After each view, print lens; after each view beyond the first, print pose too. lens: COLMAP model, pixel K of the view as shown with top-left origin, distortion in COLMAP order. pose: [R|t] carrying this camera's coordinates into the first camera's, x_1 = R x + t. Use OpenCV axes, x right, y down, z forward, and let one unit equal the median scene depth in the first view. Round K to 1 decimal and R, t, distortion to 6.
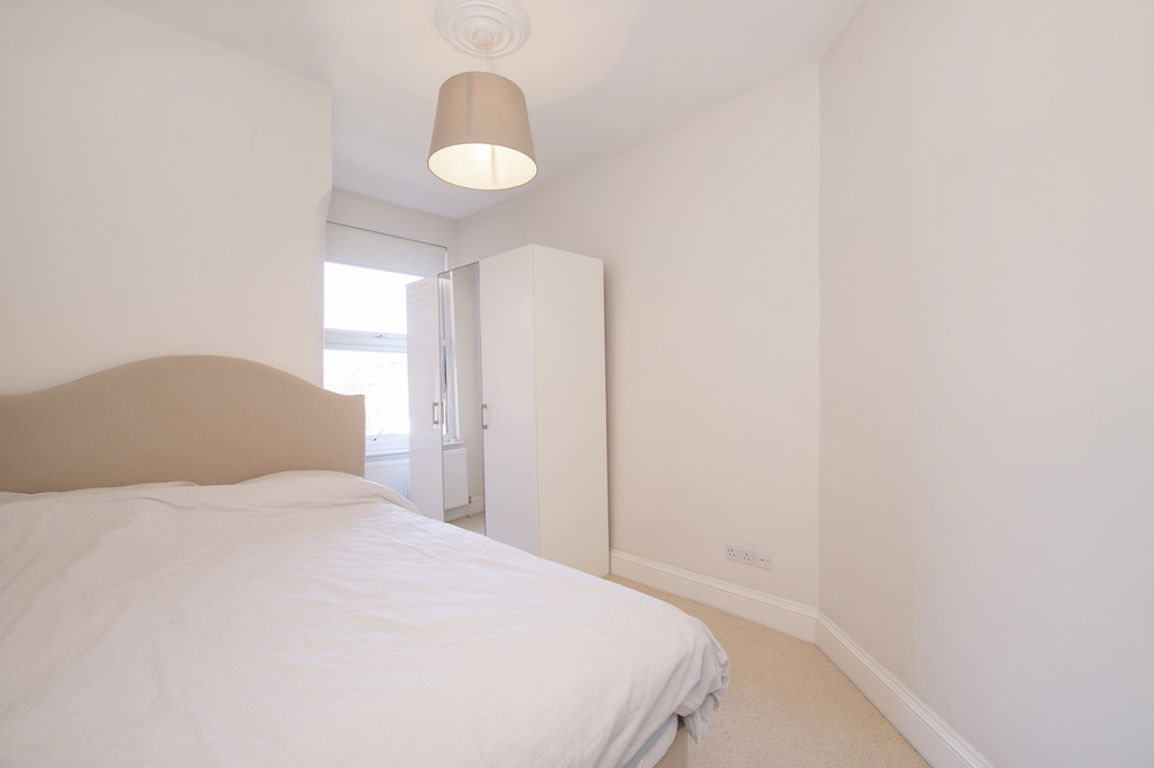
lens RADIAL K [[507.6, 0, 577.0], [0, 507.6, 384.0], [0, 0, 1]] dist [0.008666, -0.011519]
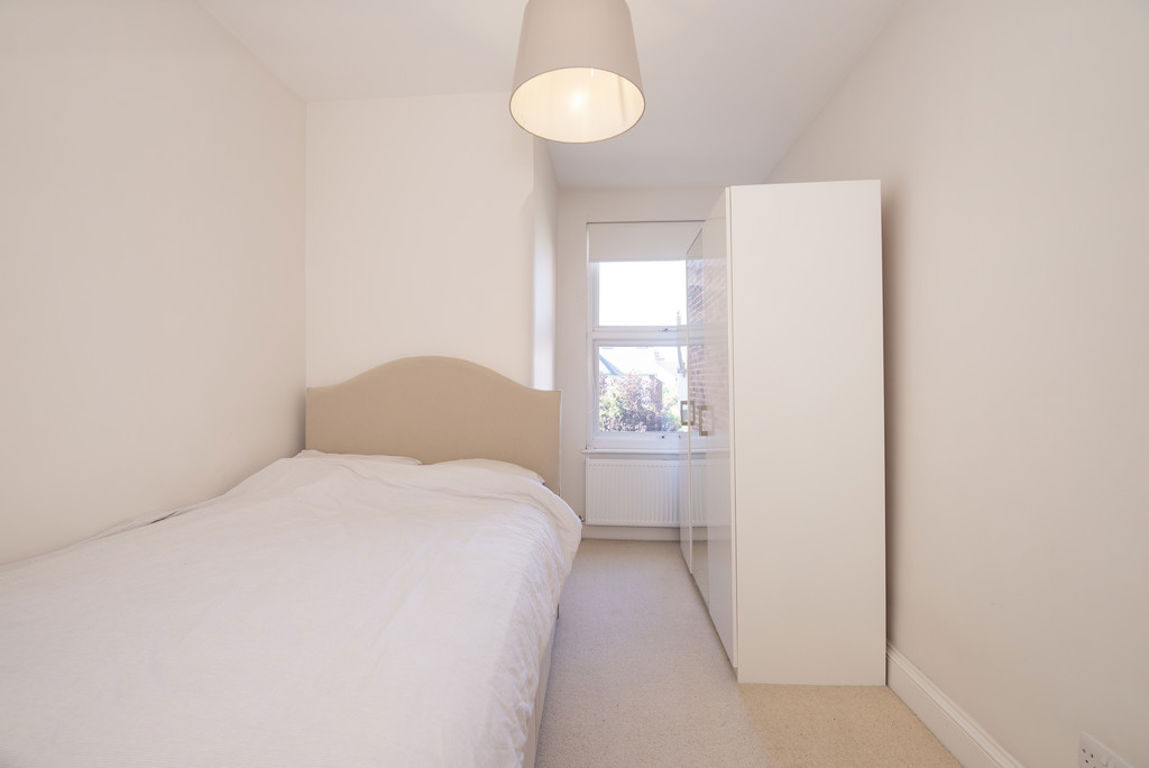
lens RADIAL K [[499.4, 0, 574.5], [0, 499.4, 384.0], [0, 0, 1]] dist [0.001499, -0.006588]
pose [[0.665466, 0.005876, -0.746405, 0.262391], [-0.001777, 0.999979, 0.006288, 0.002895], [0.746426, -0.002858, 0.665463, 0.311714]]
